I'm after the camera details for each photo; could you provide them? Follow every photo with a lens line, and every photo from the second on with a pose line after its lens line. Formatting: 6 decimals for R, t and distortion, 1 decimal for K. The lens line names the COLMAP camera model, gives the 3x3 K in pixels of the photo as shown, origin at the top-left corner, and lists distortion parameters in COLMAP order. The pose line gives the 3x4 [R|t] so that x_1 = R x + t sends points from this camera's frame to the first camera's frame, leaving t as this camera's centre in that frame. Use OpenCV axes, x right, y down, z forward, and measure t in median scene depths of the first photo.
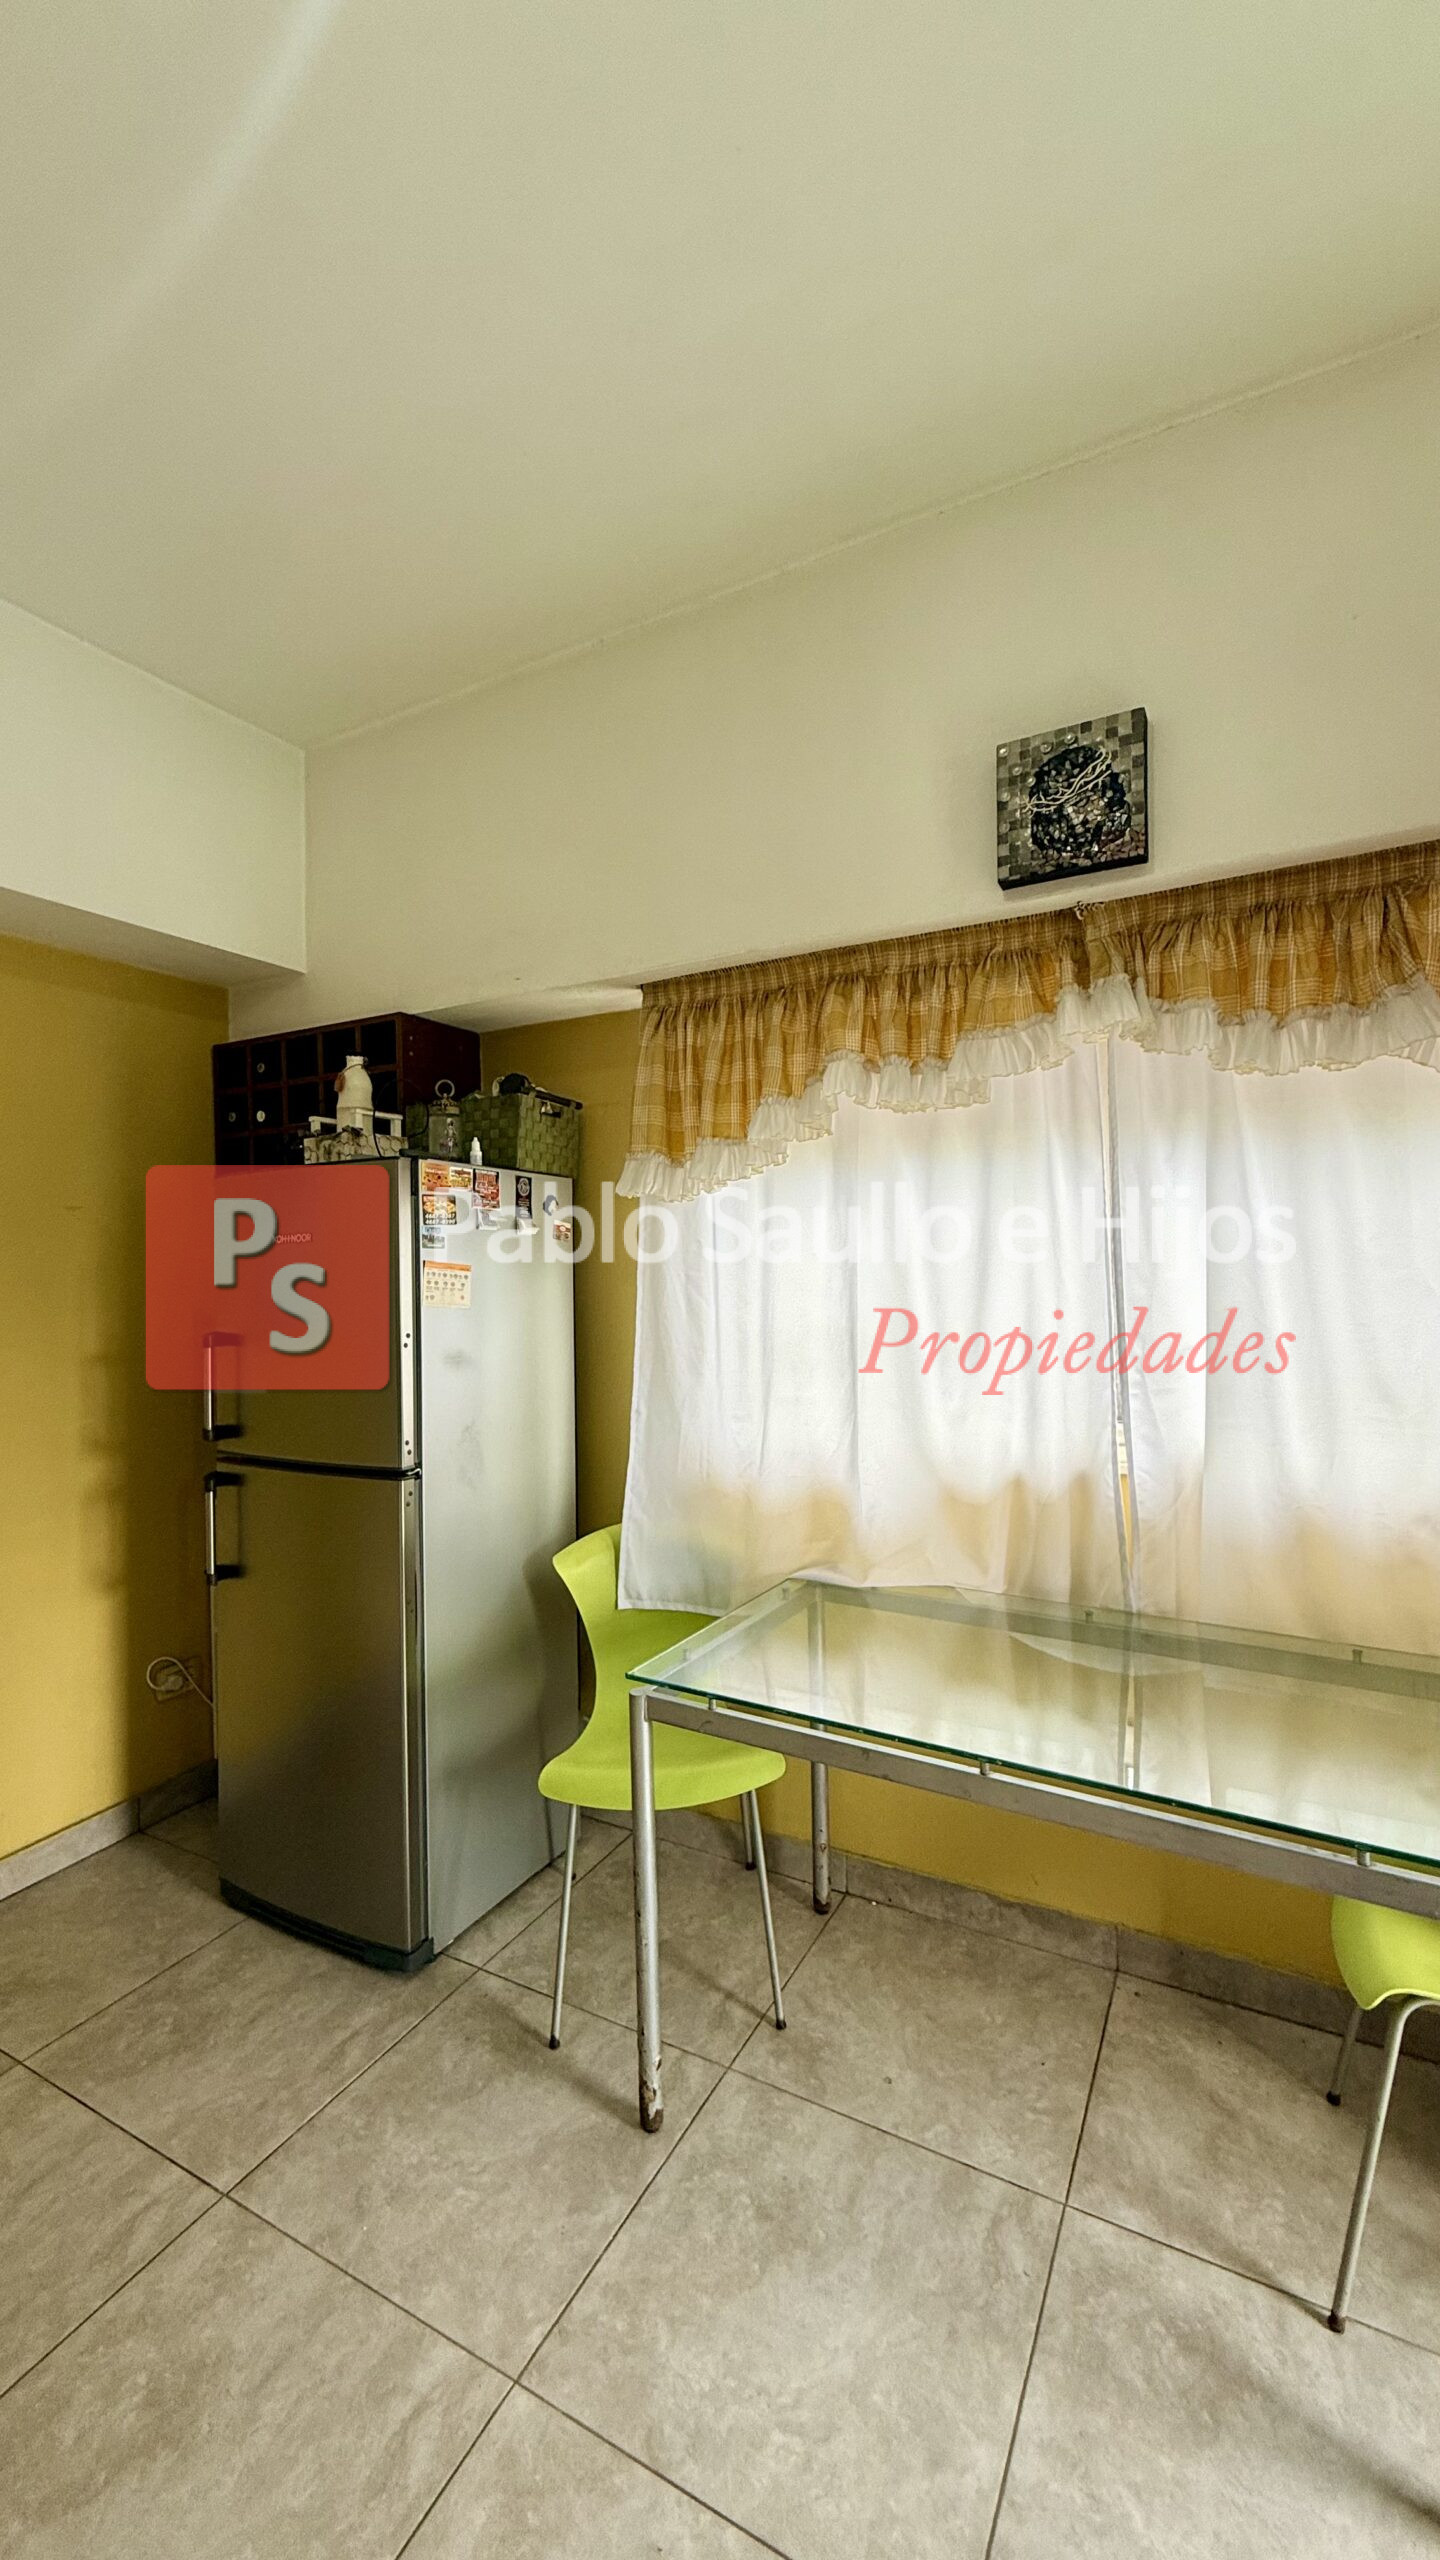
lens RADIAL K [[1017.7, 0, 720.0], [0, 1017.7, 1280.0], [0, 0, 1]] dist [0.003075, 0.000258]
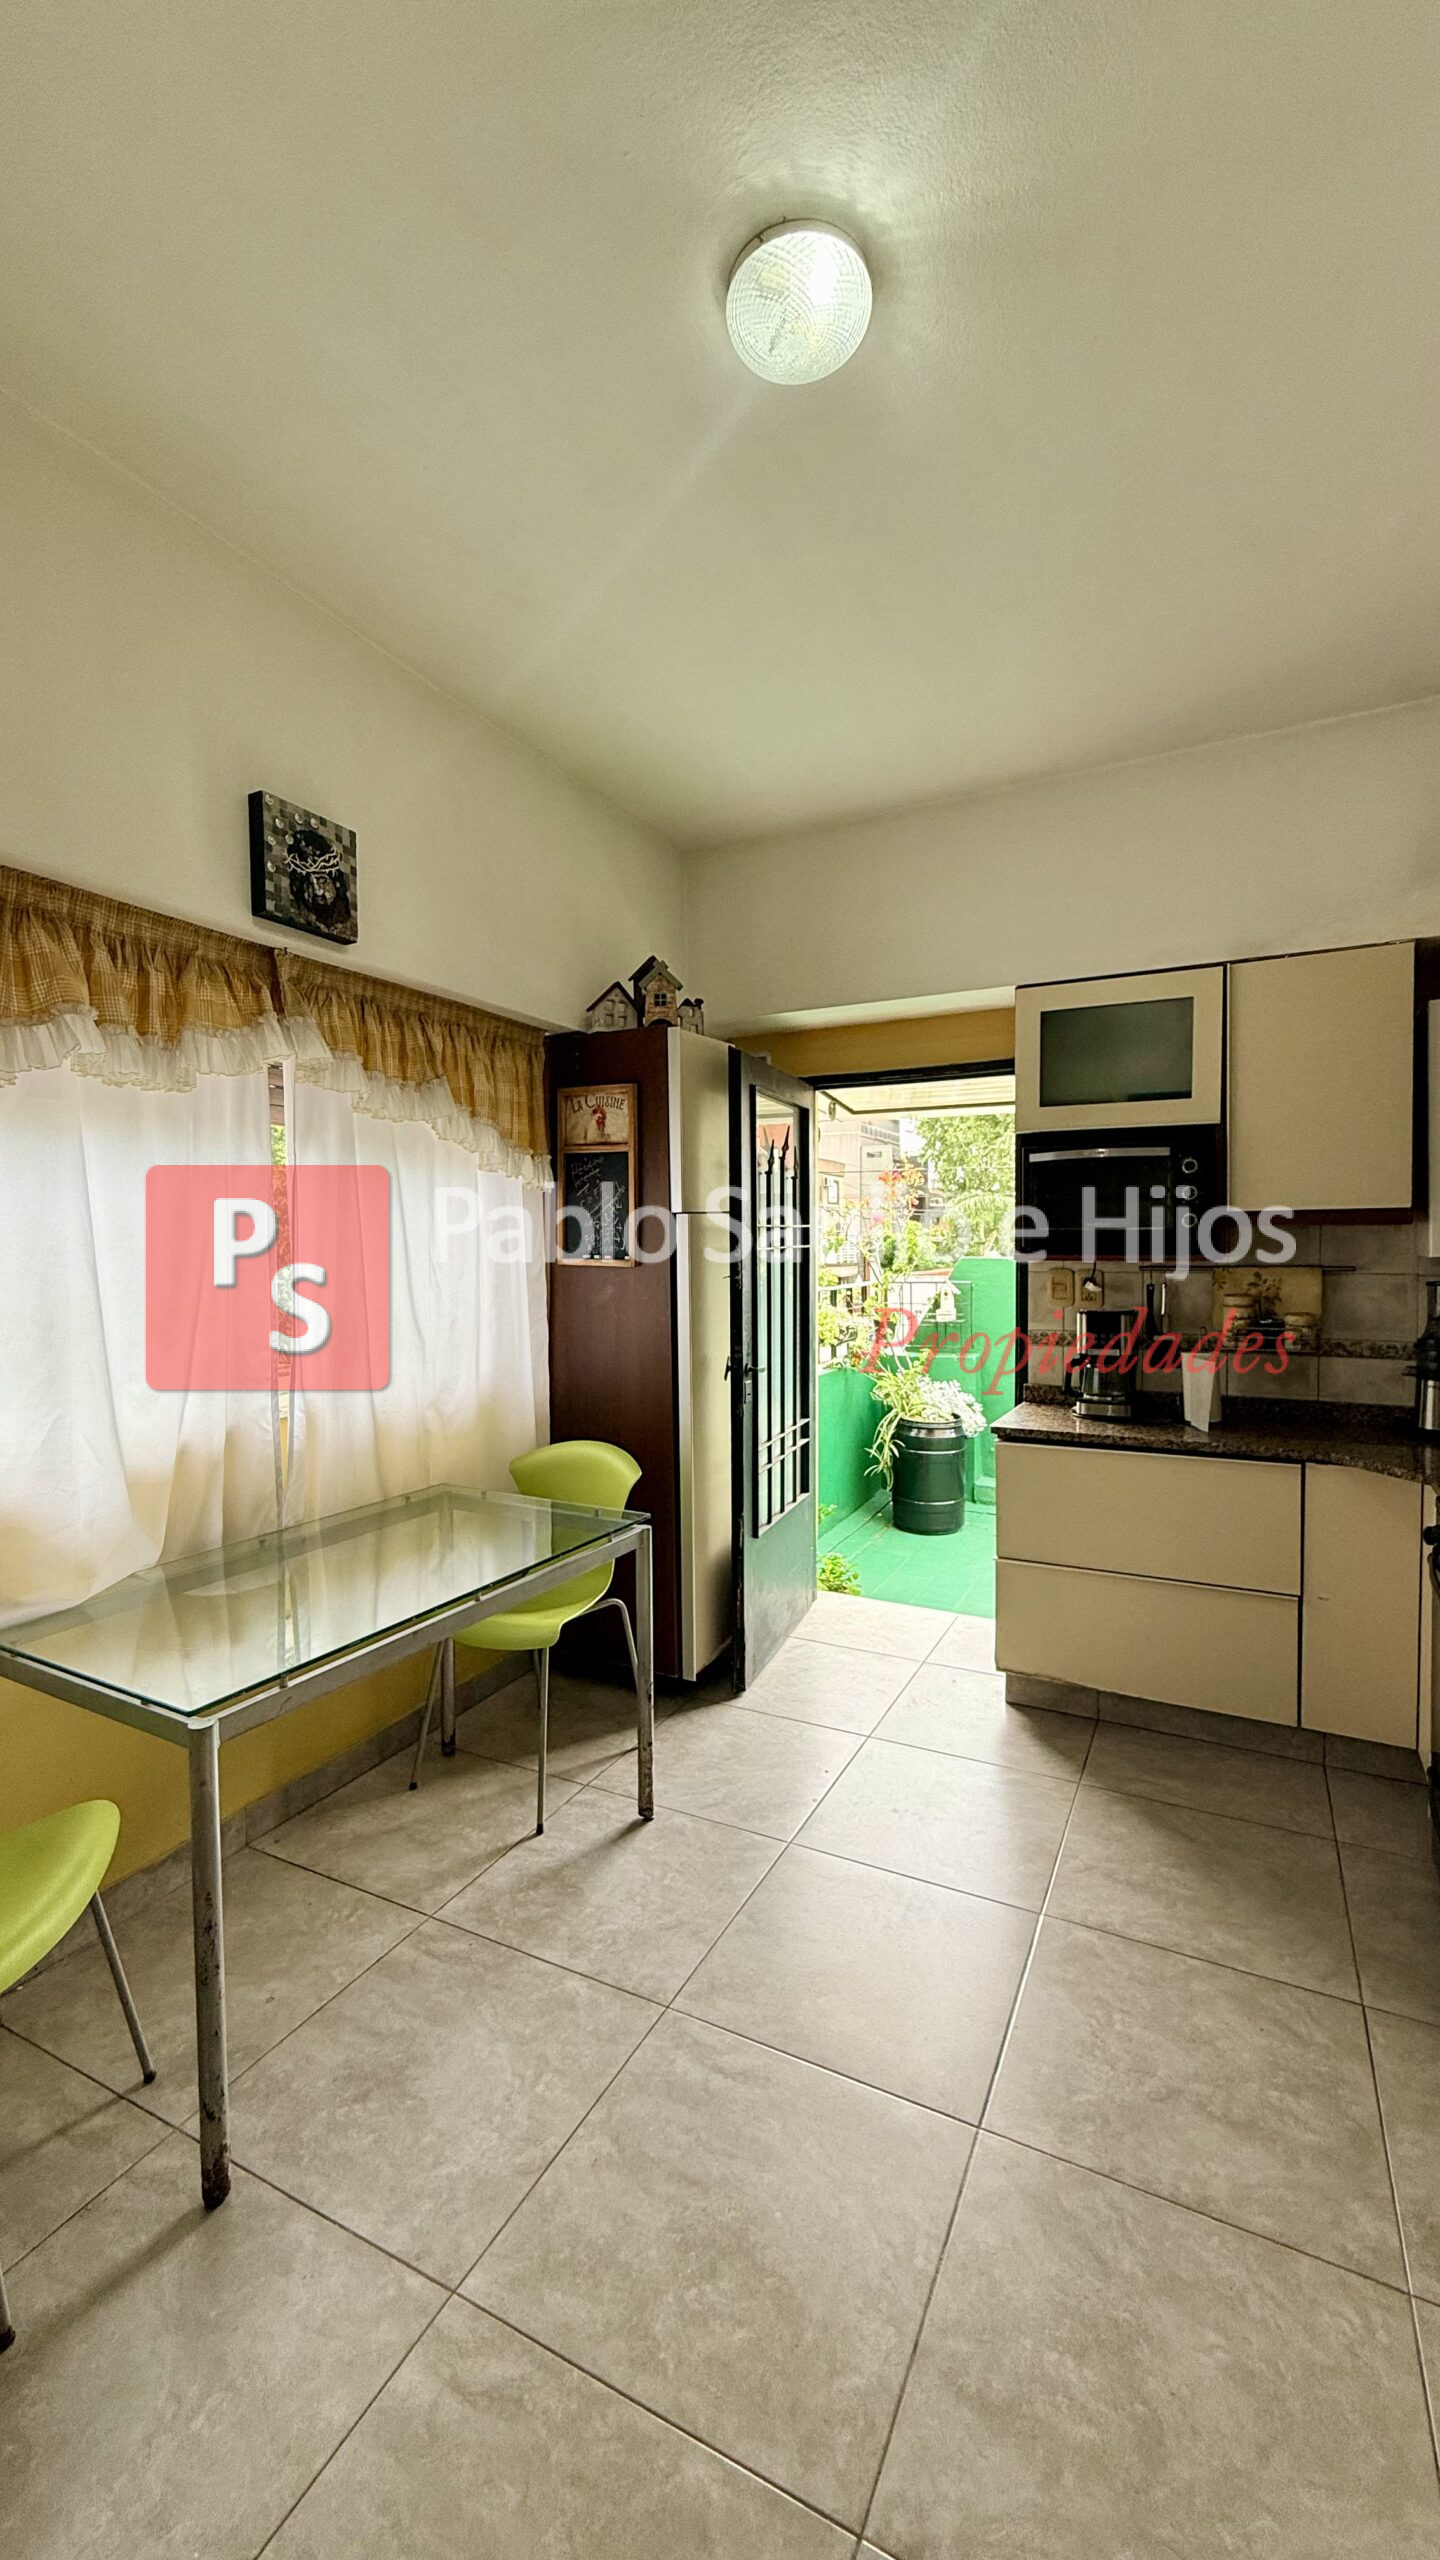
lens RADIAL K [[1017.7, 0, 720.0], [0, 1017.7, 1280.0], [0, 0, 1]] dist [0.003075, 0.000258]
pose [[-0.018060, -0.020586, 0.999625, -0.947911], [0.016854, 0.999640, 0.020891, 0.008338], [-0.999695, 0.017225, -0.017706, 0.552055]]
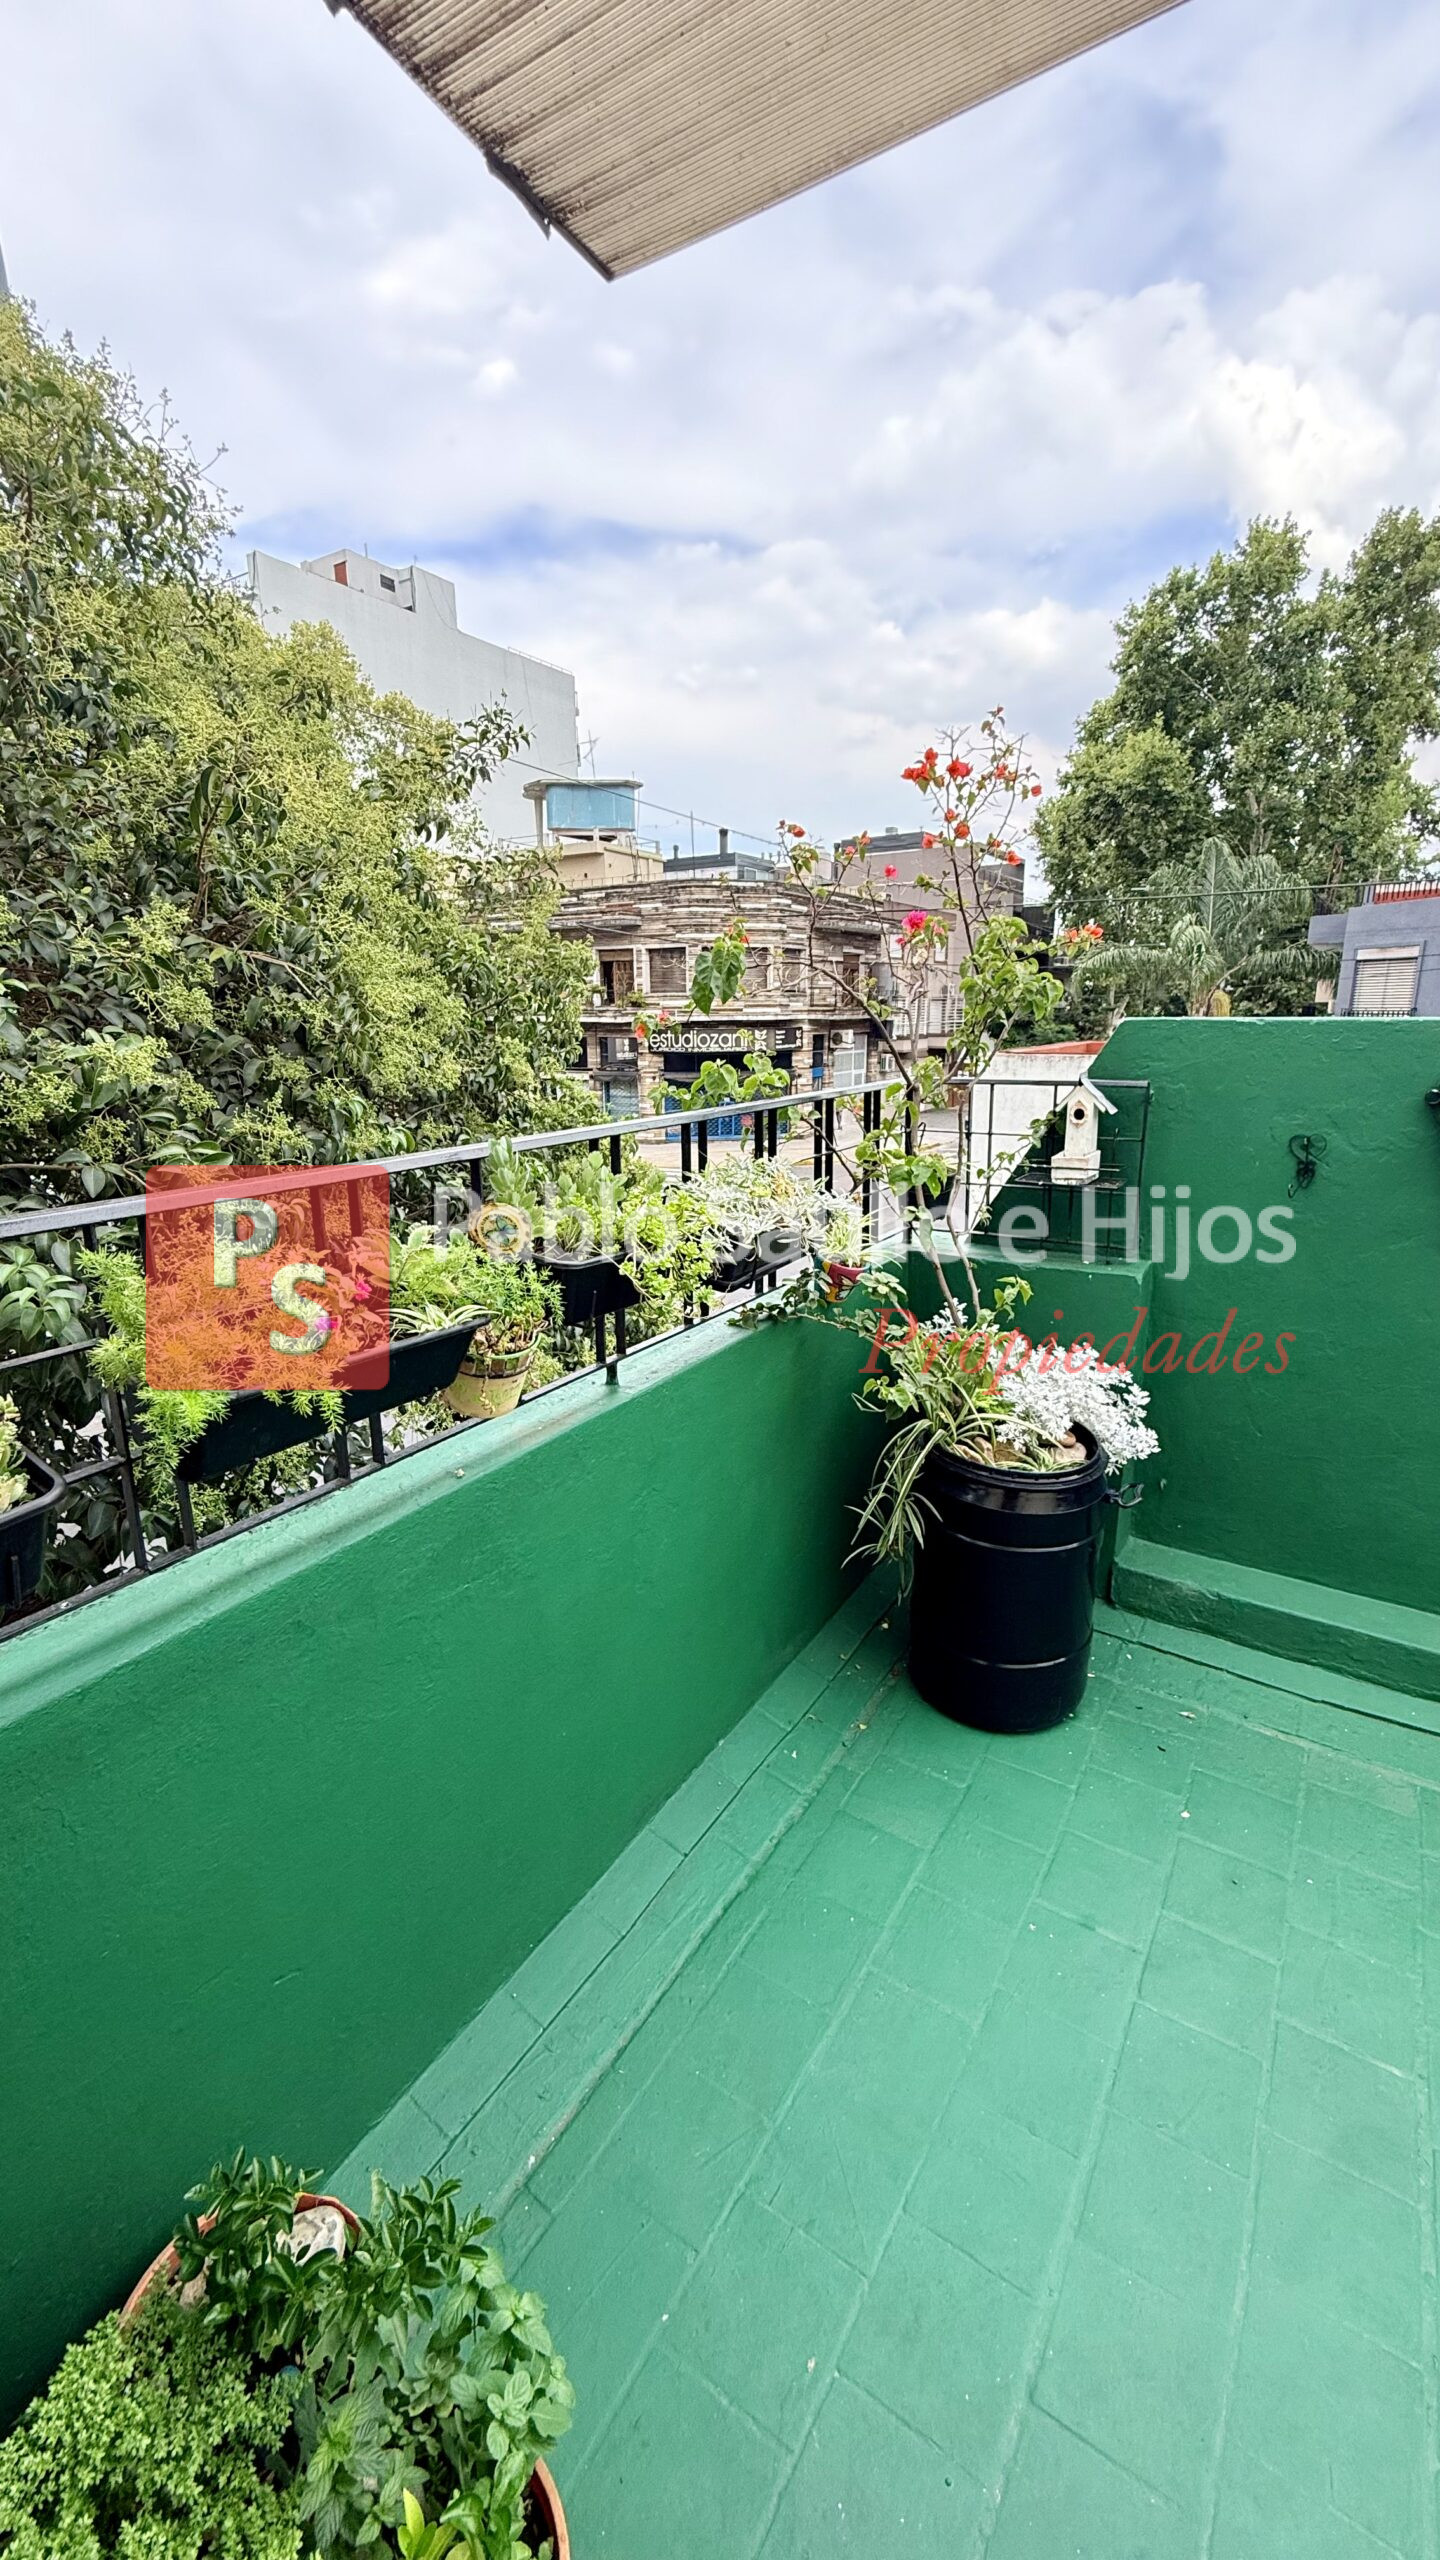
lens RADIAL K [[1017.7, 0, 720.0], [0, 1017.7, 1280.0], [0, 0, 1]] dist [0.003075, 0.000258]
pose [[0.083422, -0.236647, 0.968008, 1.377519], [0.023445, 0.971591, 0.235502, 0.026417], [-0.996238, 0.003049, 0.086600, 0.016873]]
